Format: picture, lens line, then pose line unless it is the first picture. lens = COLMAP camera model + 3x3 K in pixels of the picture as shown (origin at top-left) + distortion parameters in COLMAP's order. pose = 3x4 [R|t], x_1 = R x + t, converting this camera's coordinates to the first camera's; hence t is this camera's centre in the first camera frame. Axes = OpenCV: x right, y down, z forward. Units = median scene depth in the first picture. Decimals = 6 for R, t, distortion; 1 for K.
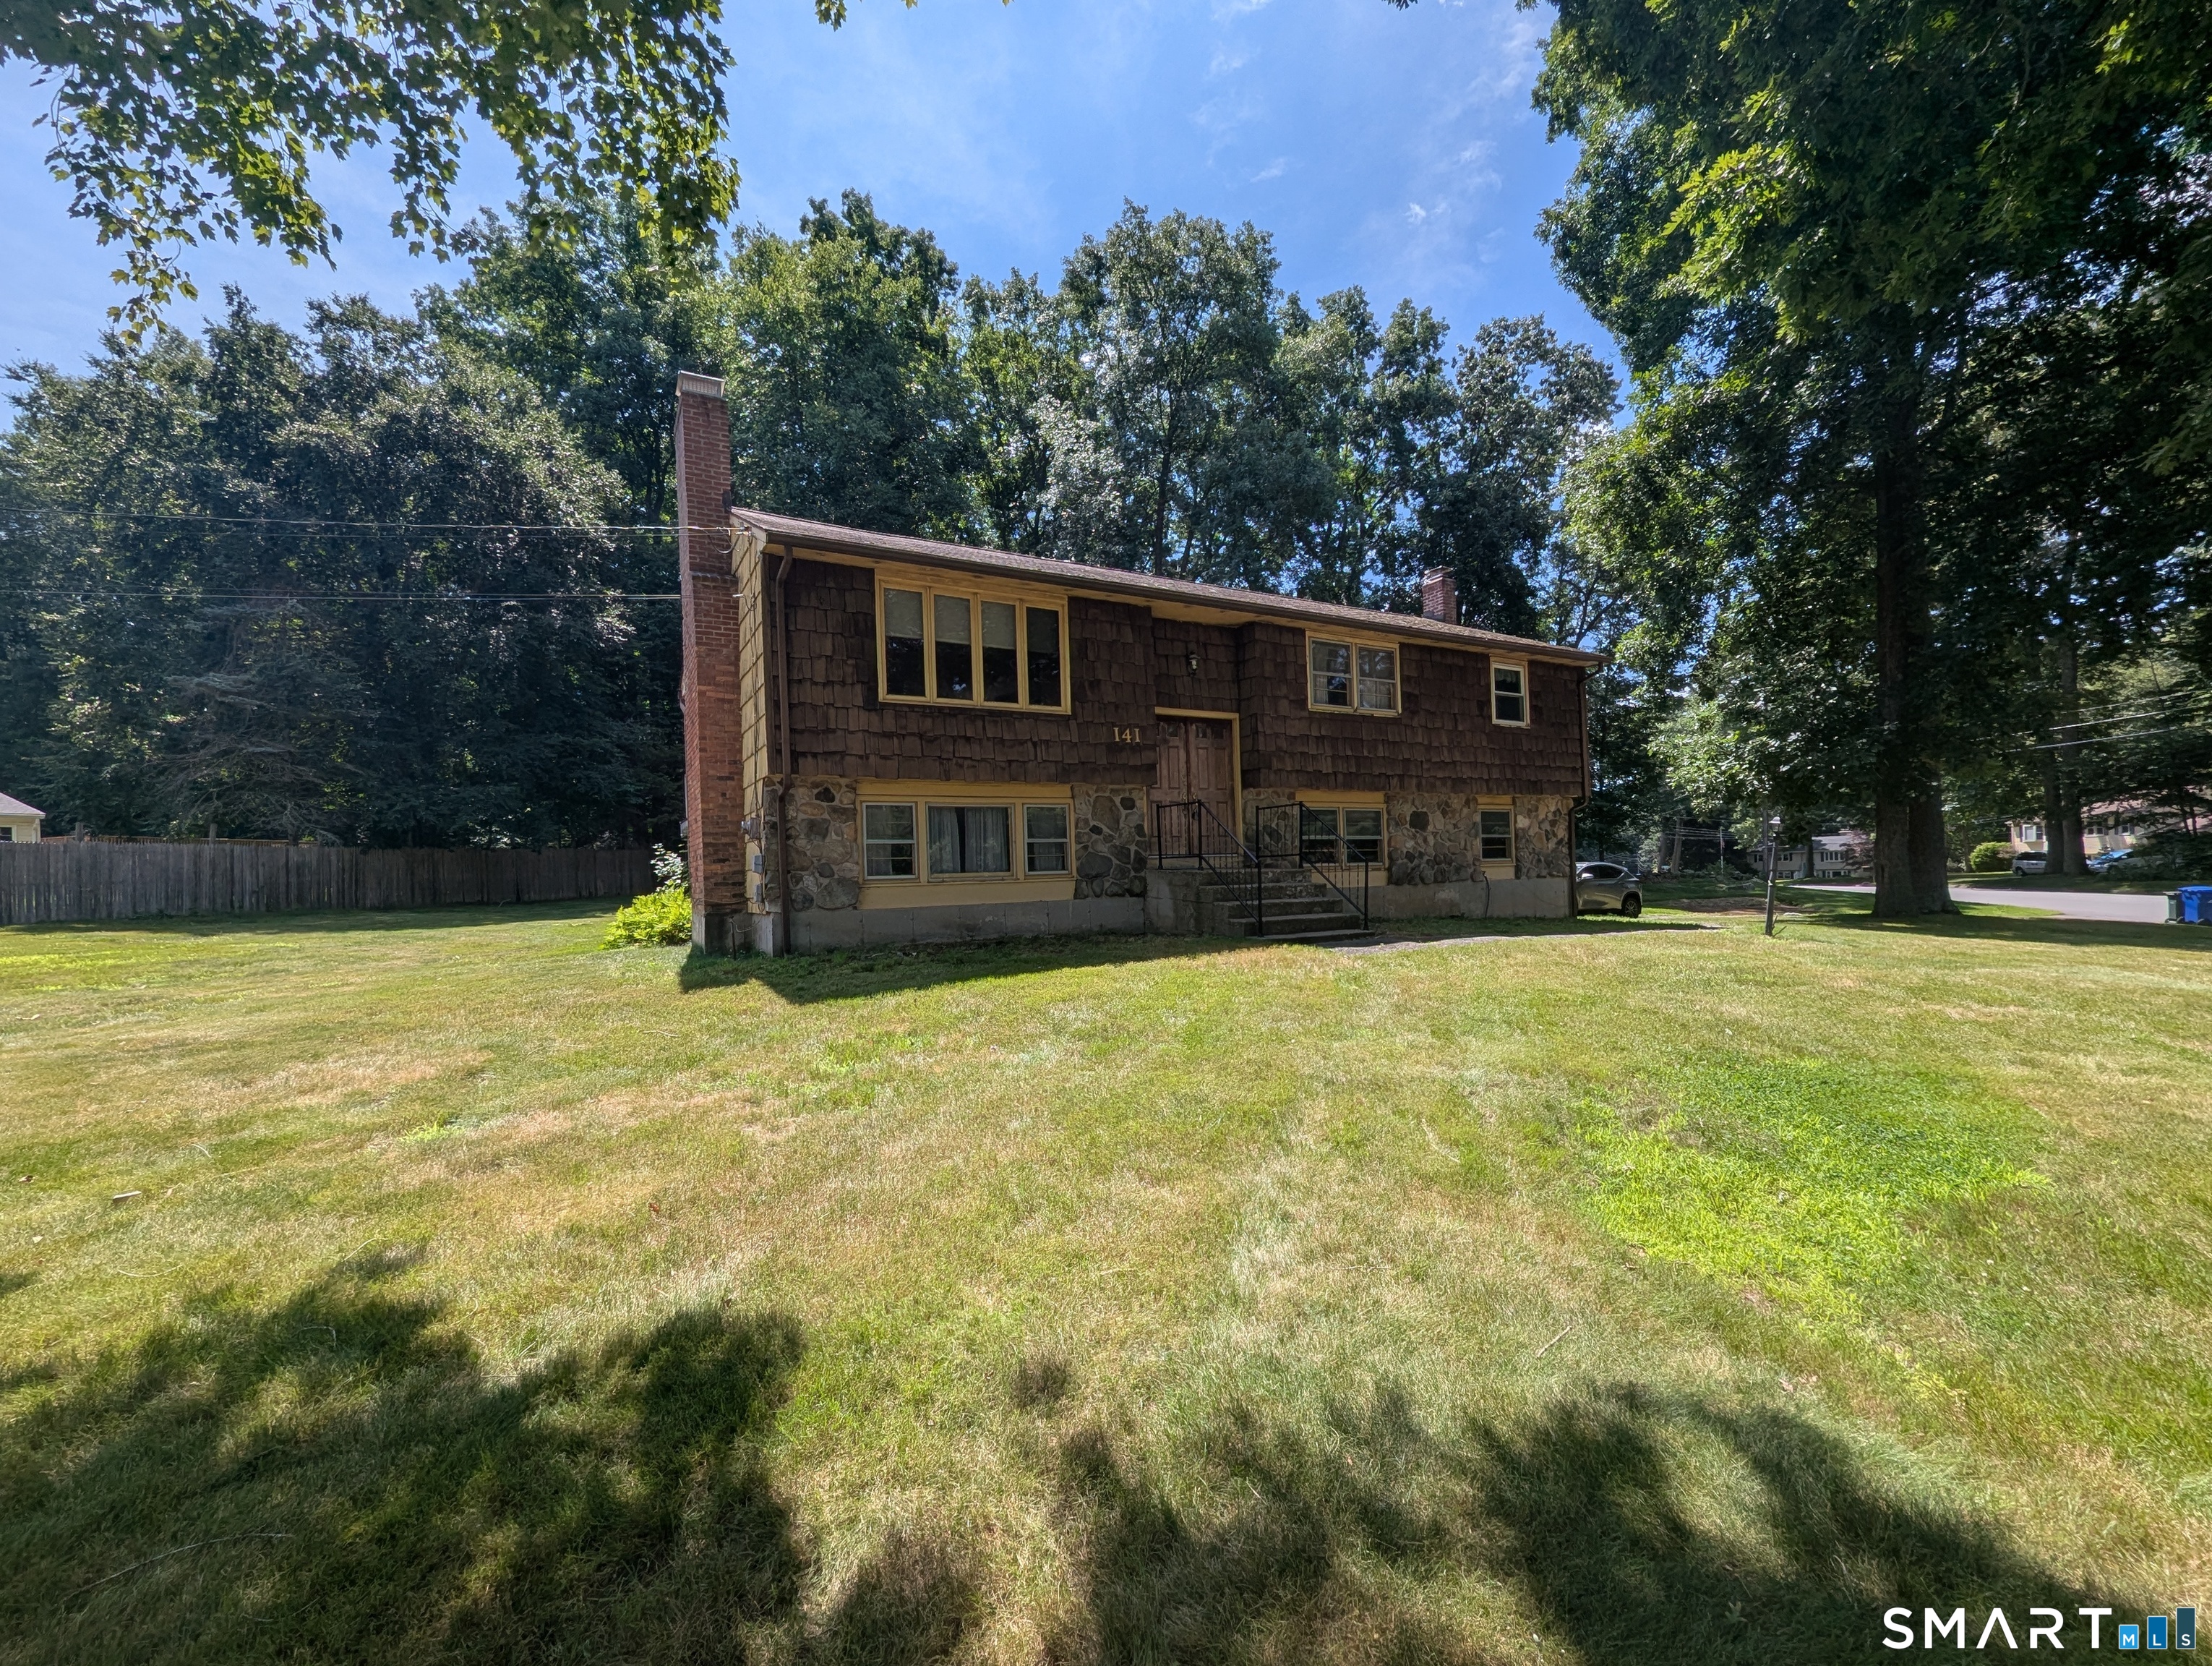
lens RADIAL K [[909.4, 0, 1109.8], [0, 909.4, 838.4], [0, 0, 1]] dist [-0.000905, -0.000071]
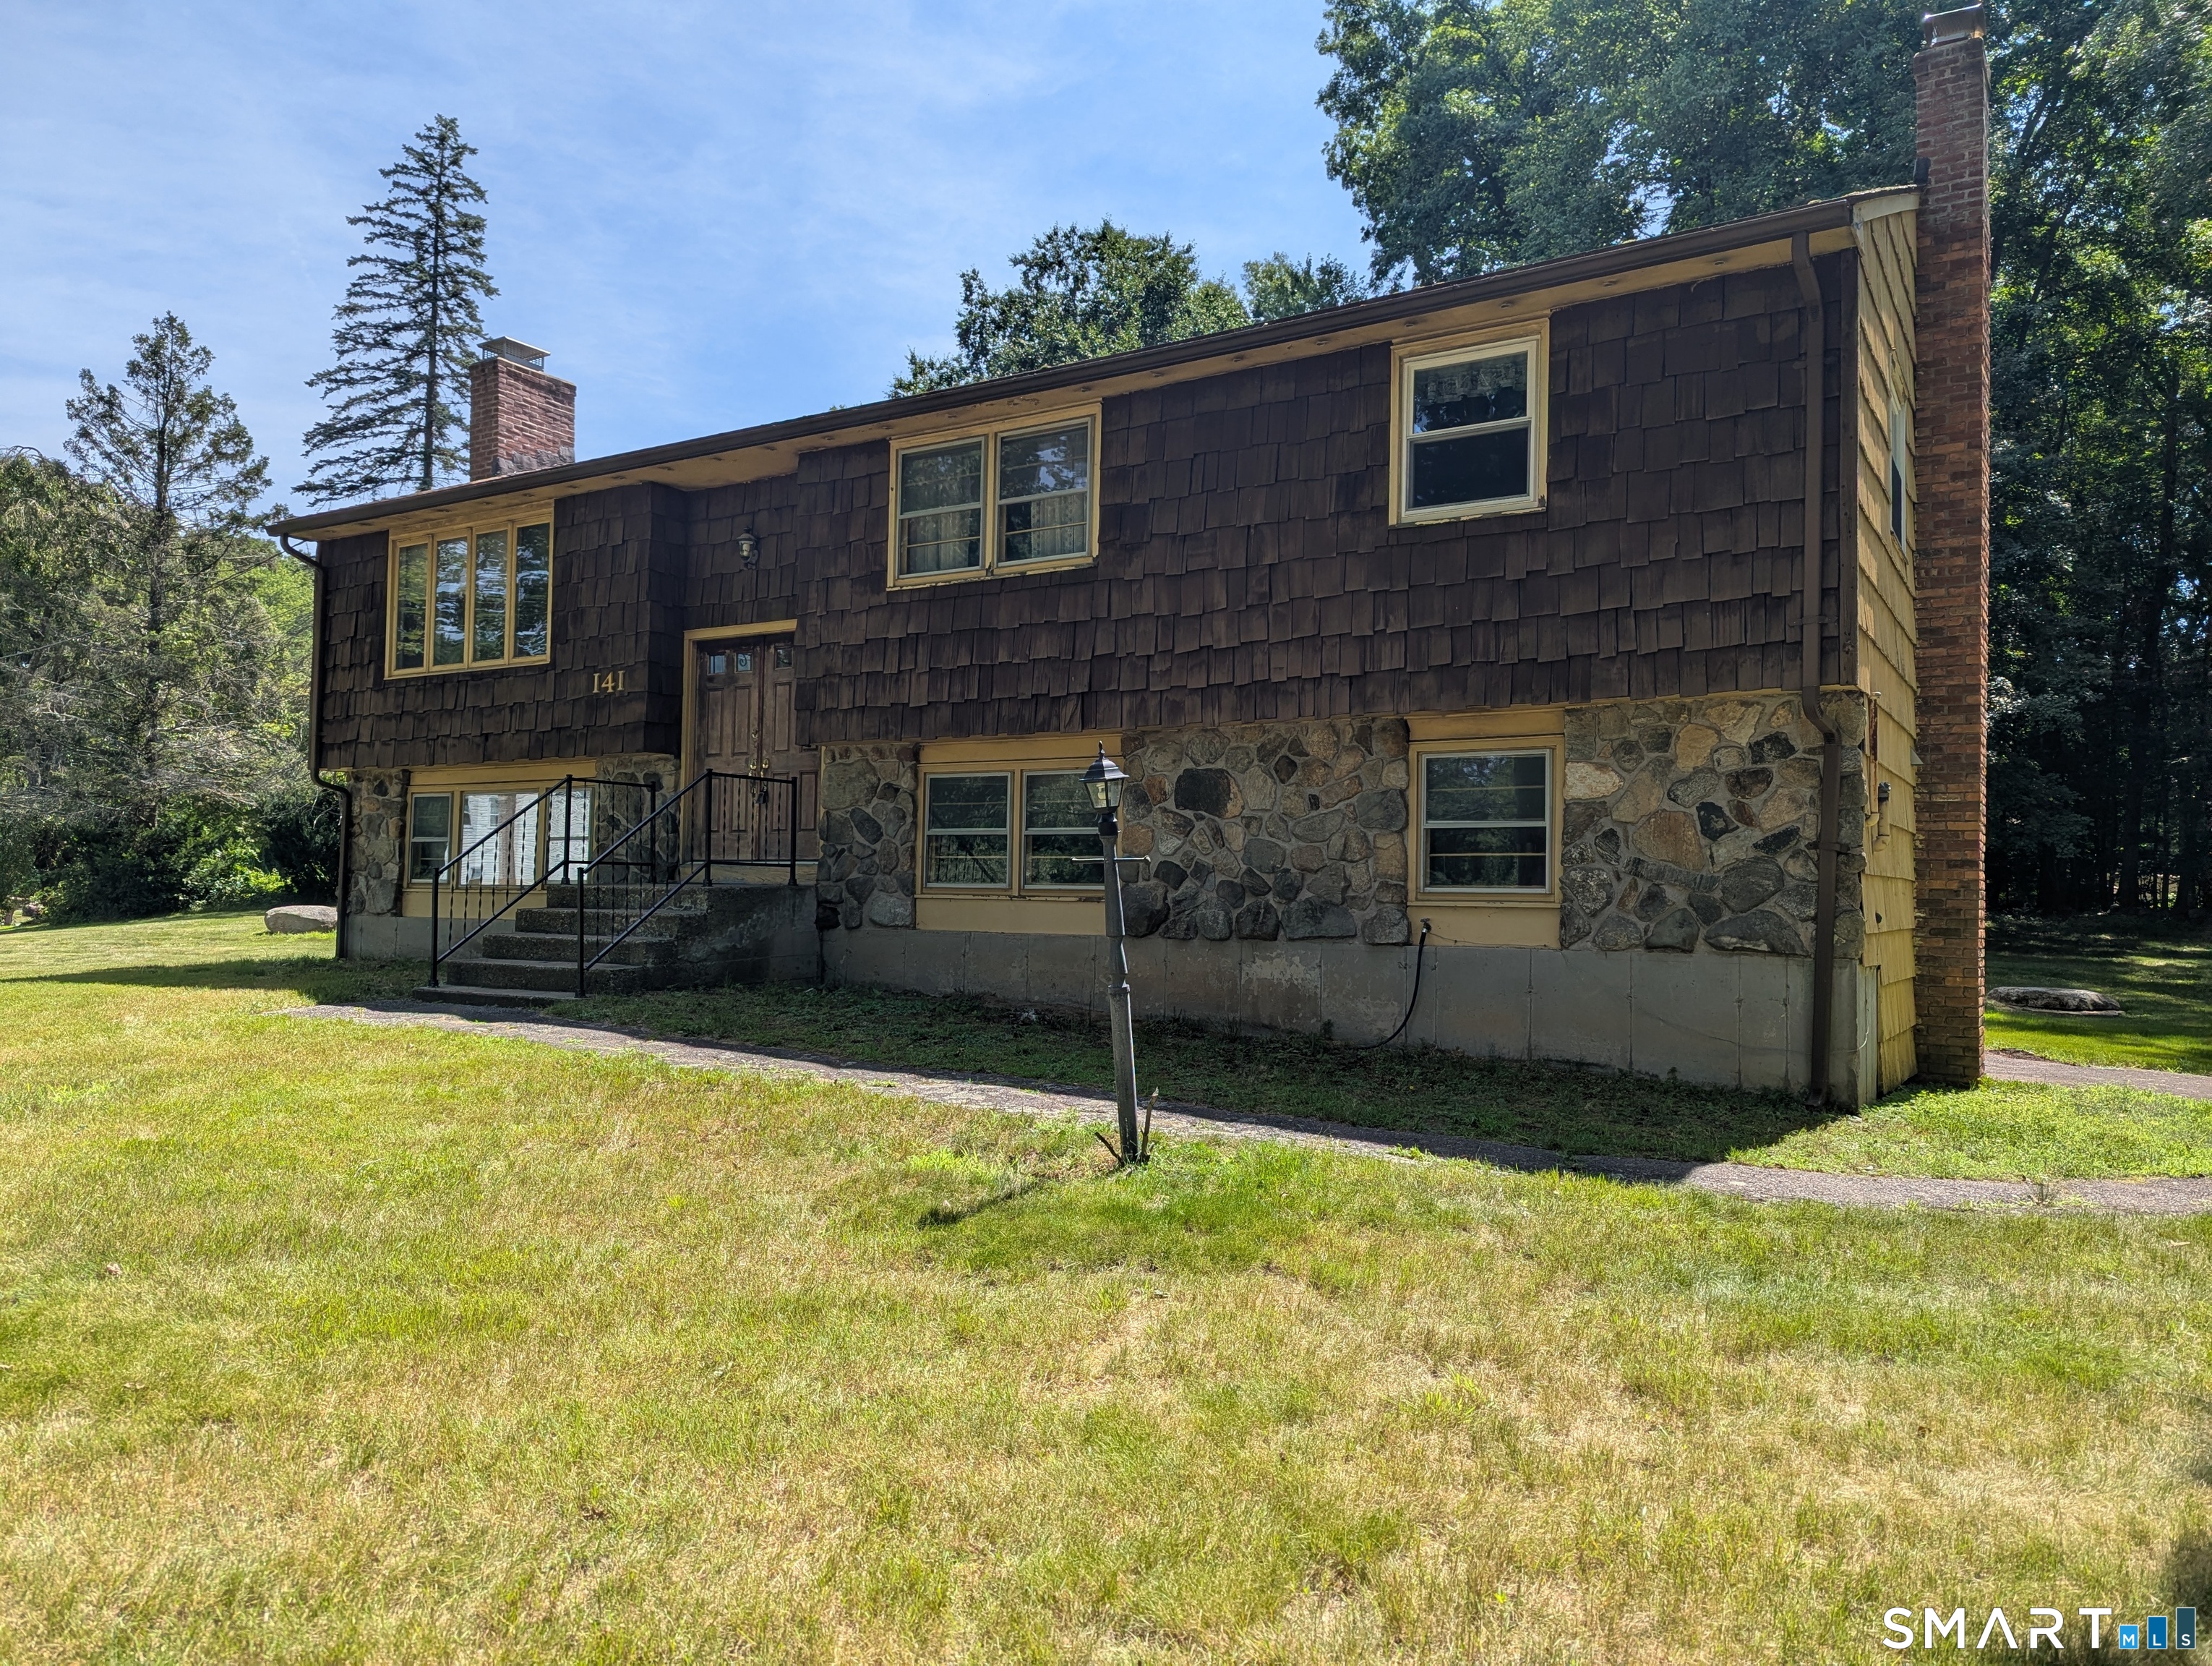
lens RADIAL K [[1527.0, 0, 1108.5], [0, 1527.0, 833.0], [0, 0, 1]] dist [0.004263, 0.000087]
pose [[0.484489, -0.006110, -0.874776, 0.934523], [-0.000408, 0.999974, -0.007210, 0.005302], [0.874797, 0.003850, 0.484474, 0.606750]]
